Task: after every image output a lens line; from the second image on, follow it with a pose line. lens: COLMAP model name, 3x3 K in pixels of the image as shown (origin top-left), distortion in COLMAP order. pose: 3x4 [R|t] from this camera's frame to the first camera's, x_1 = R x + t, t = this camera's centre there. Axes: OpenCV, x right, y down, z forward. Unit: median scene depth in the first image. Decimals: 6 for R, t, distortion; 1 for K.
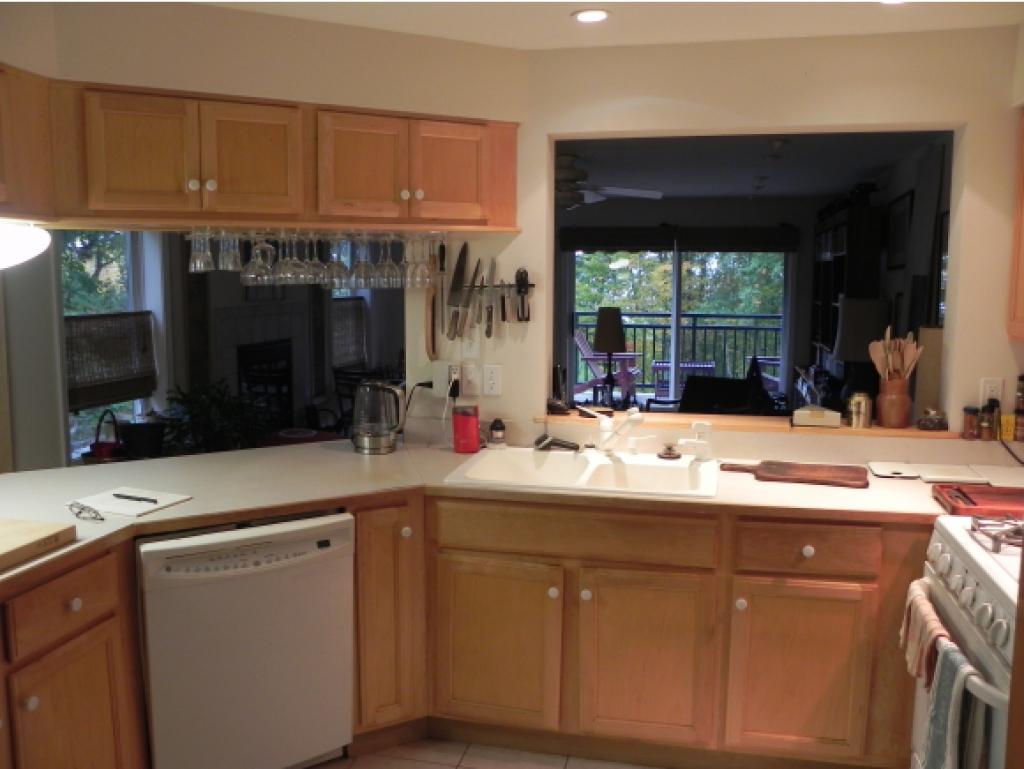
lens RADIAL K [[868.7, 0, 512.0], [0, 868.7, 384.5], [0, 0, 1]] dist [-0.091358, 0.006633]
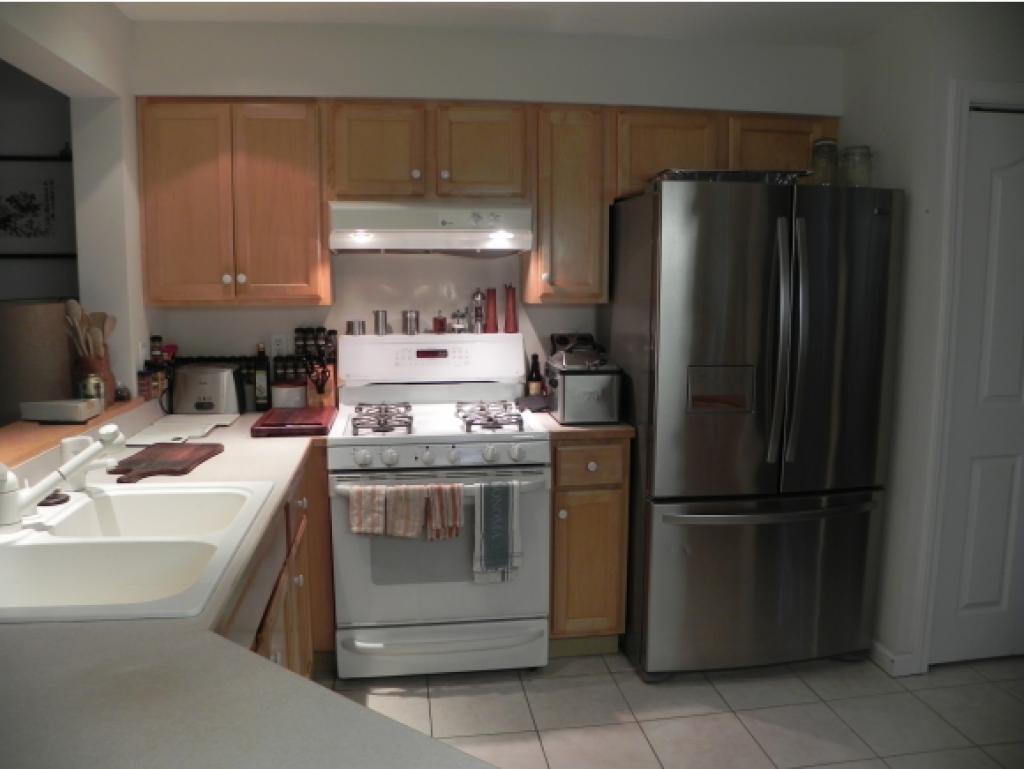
lens RADIAL K [[794.8, 0, 512.0], [0, 794.8, 384.5], [0, 0, 1]] dist [-0.159417, 0.094334]
pose [[-0.368279, -0.123911, 0.921421, -0.500075], [0.116278, 0.977158, 0.177881, -0.071331], [-0.922415, 0.172651, -0.345459, 0.884261]]
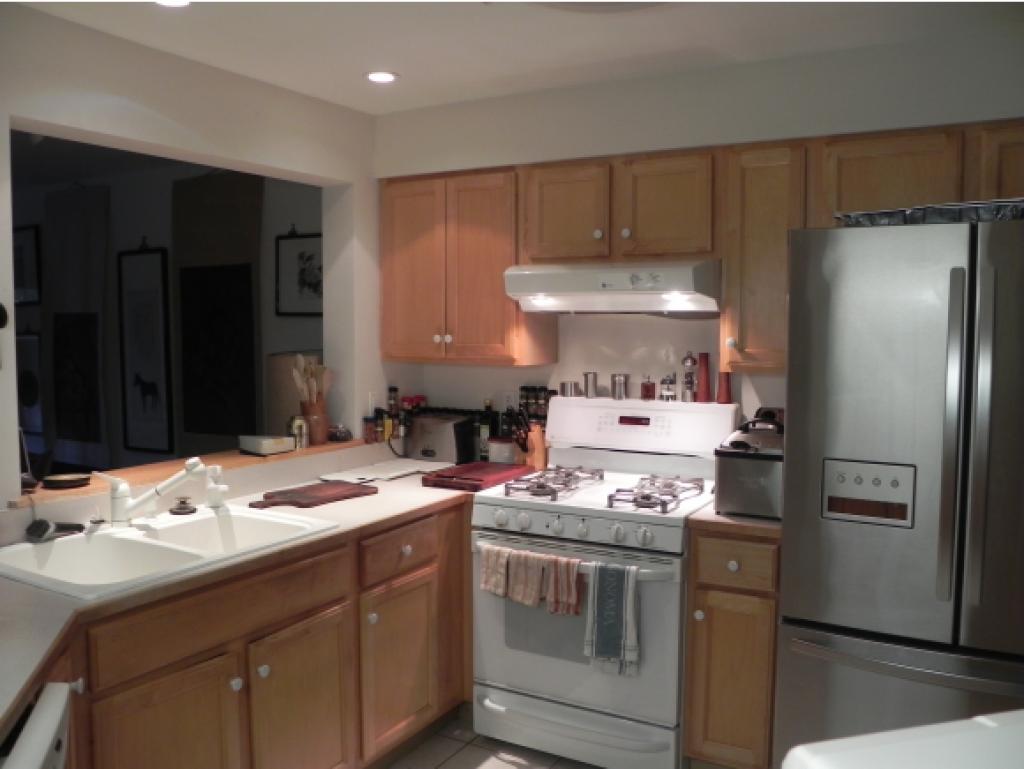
lens RADIAL K [[868.7, 0, 512.0], [0, 868.7, 384.5], [0, 0, 1]] dist [-0.091358, 0.006633]
pose [[0.289195, -0.069083, 0.954774, -0.563394], [0.119826, 0.992160, 0.035494, -0.037312], [-0.949741, 0.104142, 0.295206, 0.421702]]
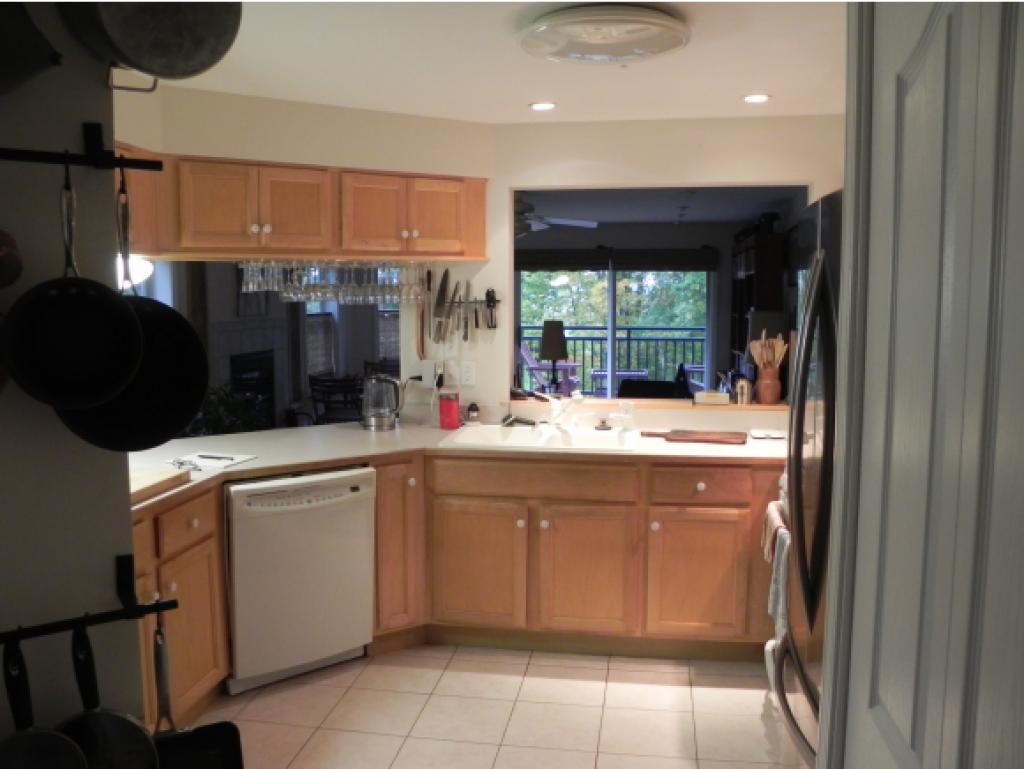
lens RADIAL K [[868.7, 0, 512.0], [0, 868.7, 384.5], [0, 0, 1]] dist [-0.091358, 0.006633]
pose [[0.997592, -0.011314, 0.068431, -0.051178], [0.012631, 0.999743, -0.018844, 0.040030], [-0.068200, 0.019663, 0.997478, -0.337079]]
